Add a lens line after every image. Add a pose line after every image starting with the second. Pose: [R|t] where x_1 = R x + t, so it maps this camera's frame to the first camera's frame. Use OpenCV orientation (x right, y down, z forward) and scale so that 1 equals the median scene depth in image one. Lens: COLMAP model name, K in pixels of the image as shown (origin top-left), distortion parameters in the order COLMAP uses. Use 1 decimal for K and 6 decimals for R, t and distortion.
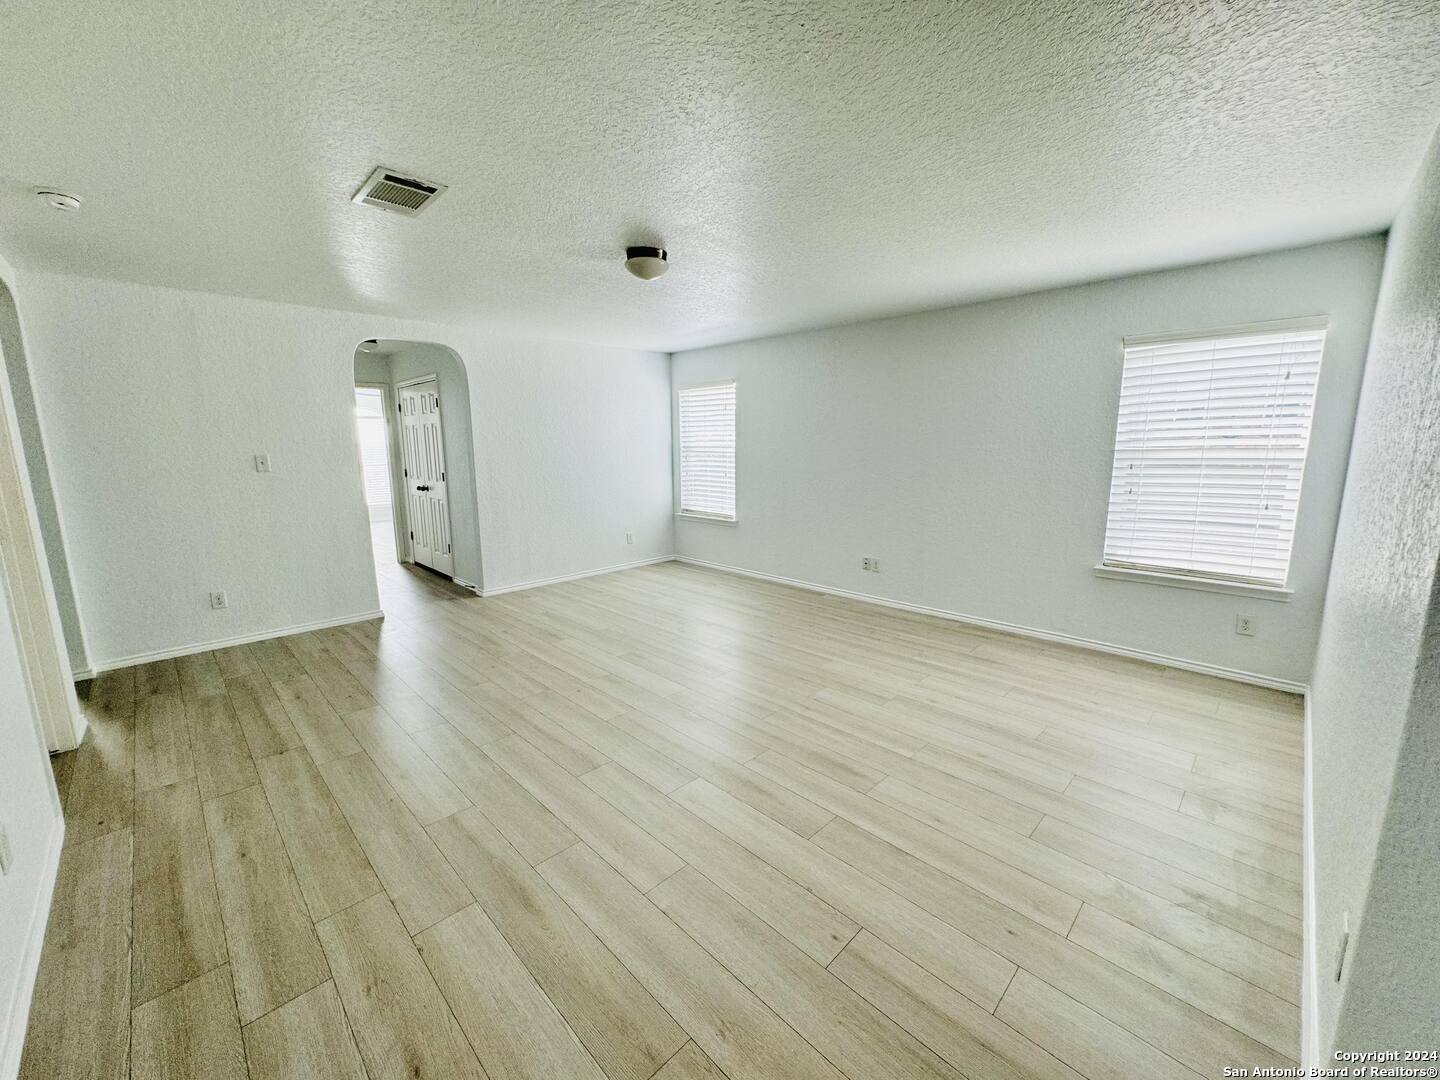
lens RADIAL K [[574.1, 0, 721.5], [0, 574.1, 535.0], [0, 0, 1]] dist [-0.000185, 0.001007]
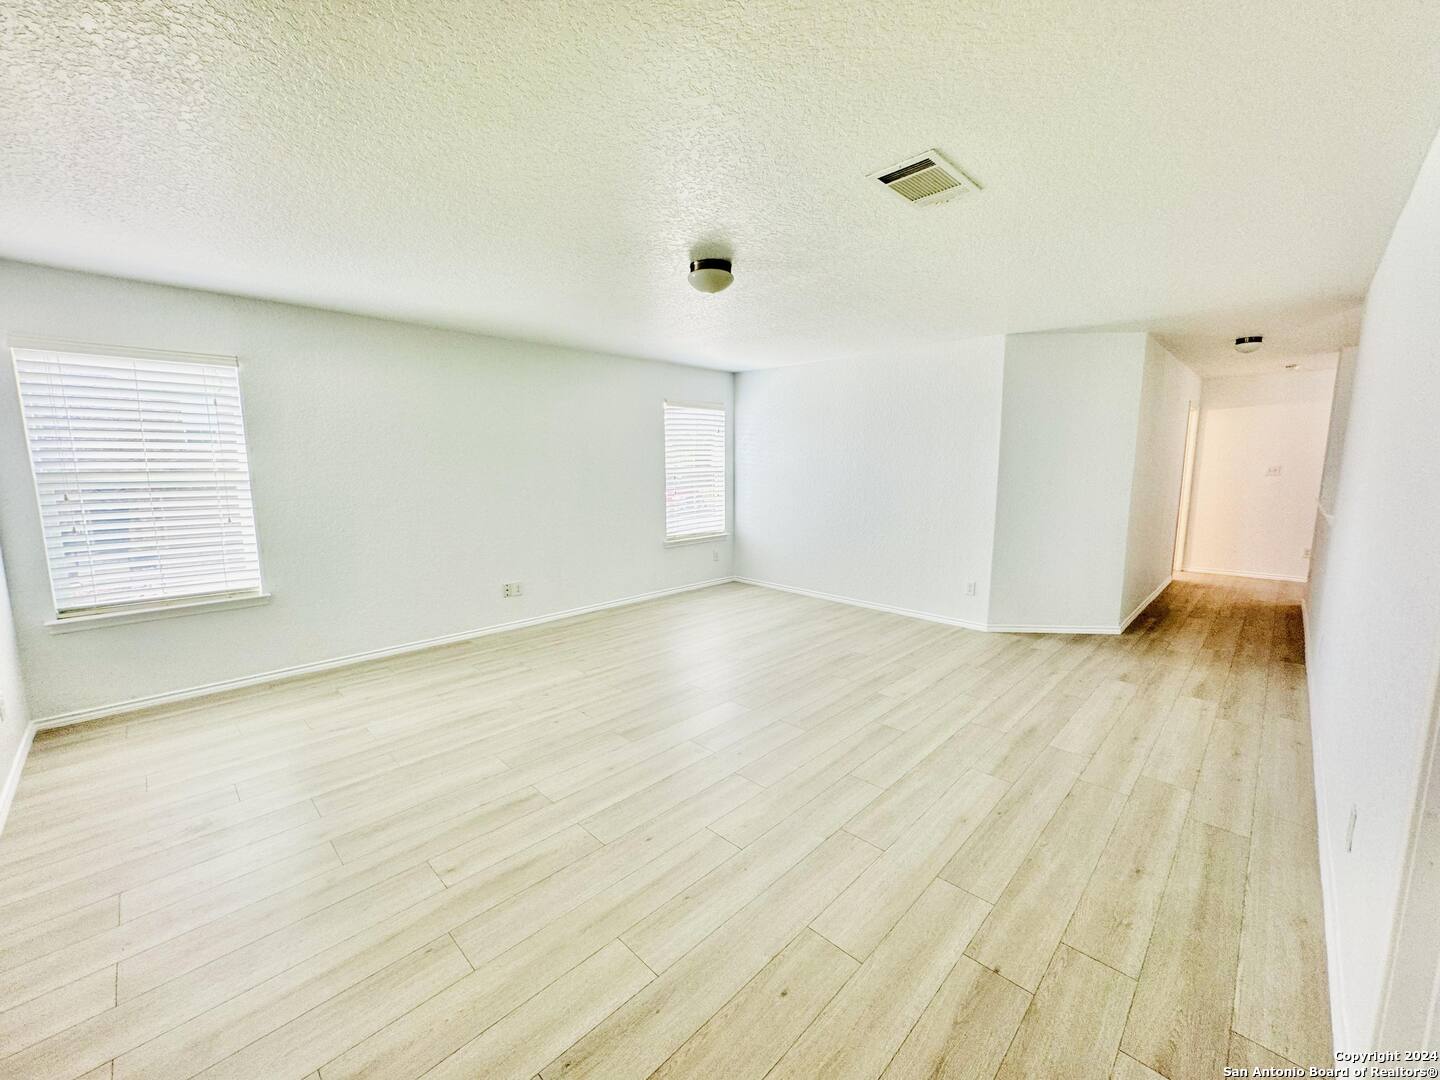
lens RADIAL K [[574.1, 0, 714.0], [0, 574.1, 536.5], [0, 0, 1]] dist [-0.000185, 0.001007]
pose [[0.000421, -0.124578, 0.992210, -0.953366], [0.161815, 0.979142, 0.122869, -0.138516], [-0.986821, 0.160503, 0.020571, 0.878743]]
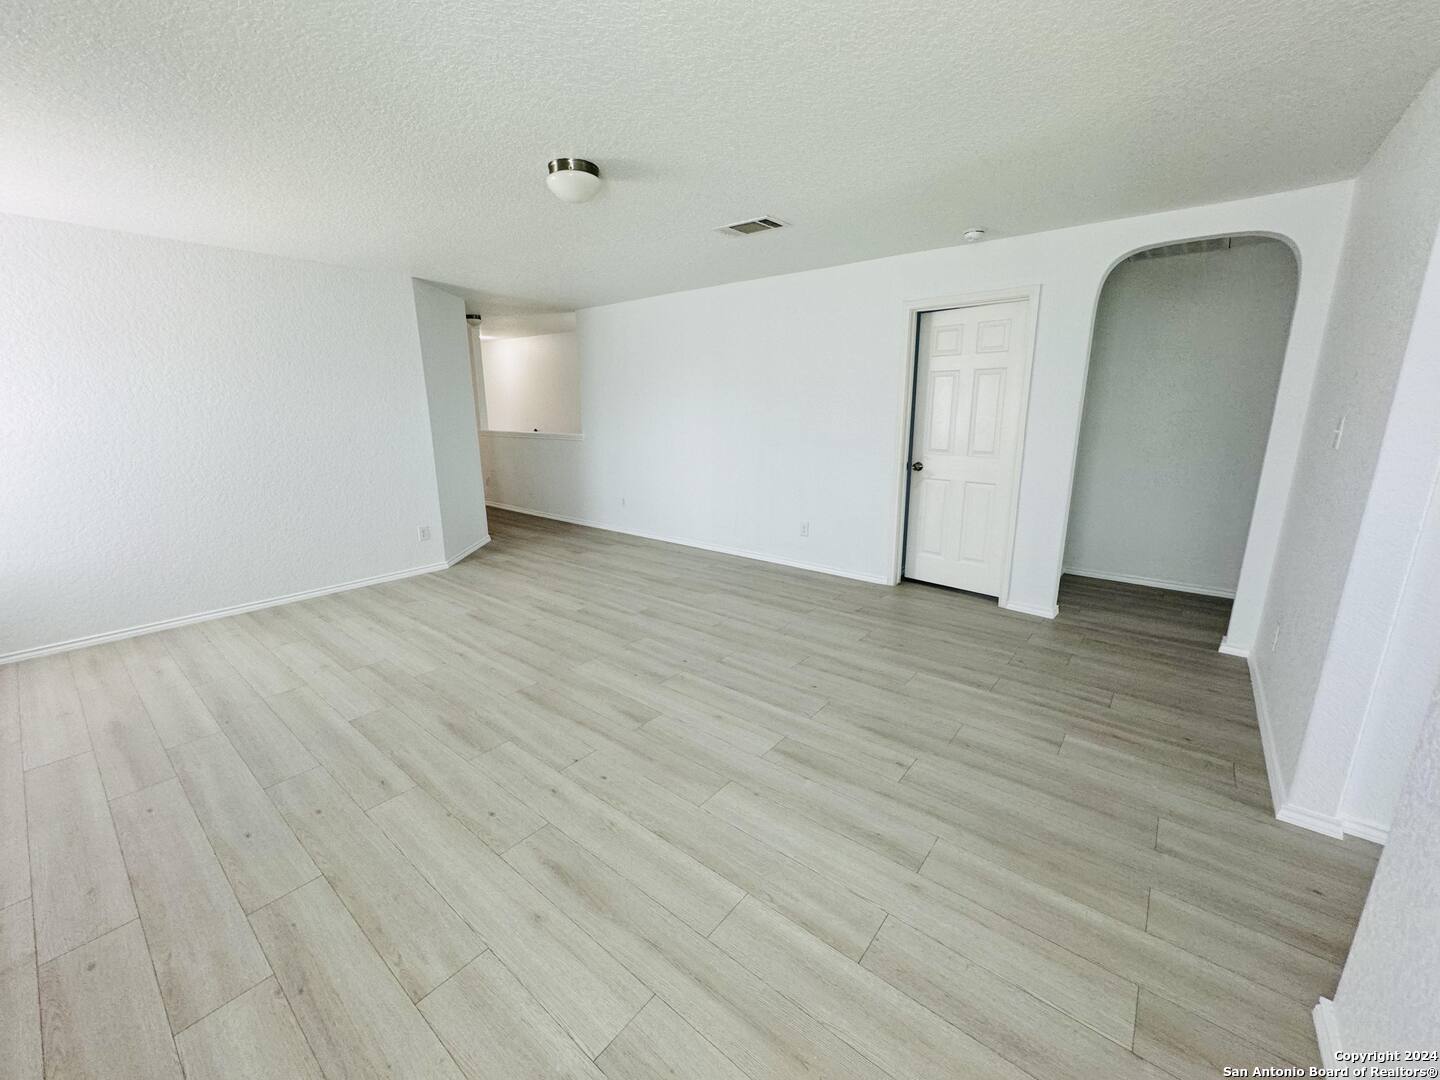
lens RADIAL K [[574.1, 0, 720.8], [0, 574.1, 539.8], [0, 0, 1]] dist [-0.000185, 0.001007]
pose [[-0.995030, 0.034828, -0.093287, -0.204894], [-0.003399, 0.924410, 0.381386, -0.262024], [0.099518, 0.379808, -0.919697, 1.652792]]
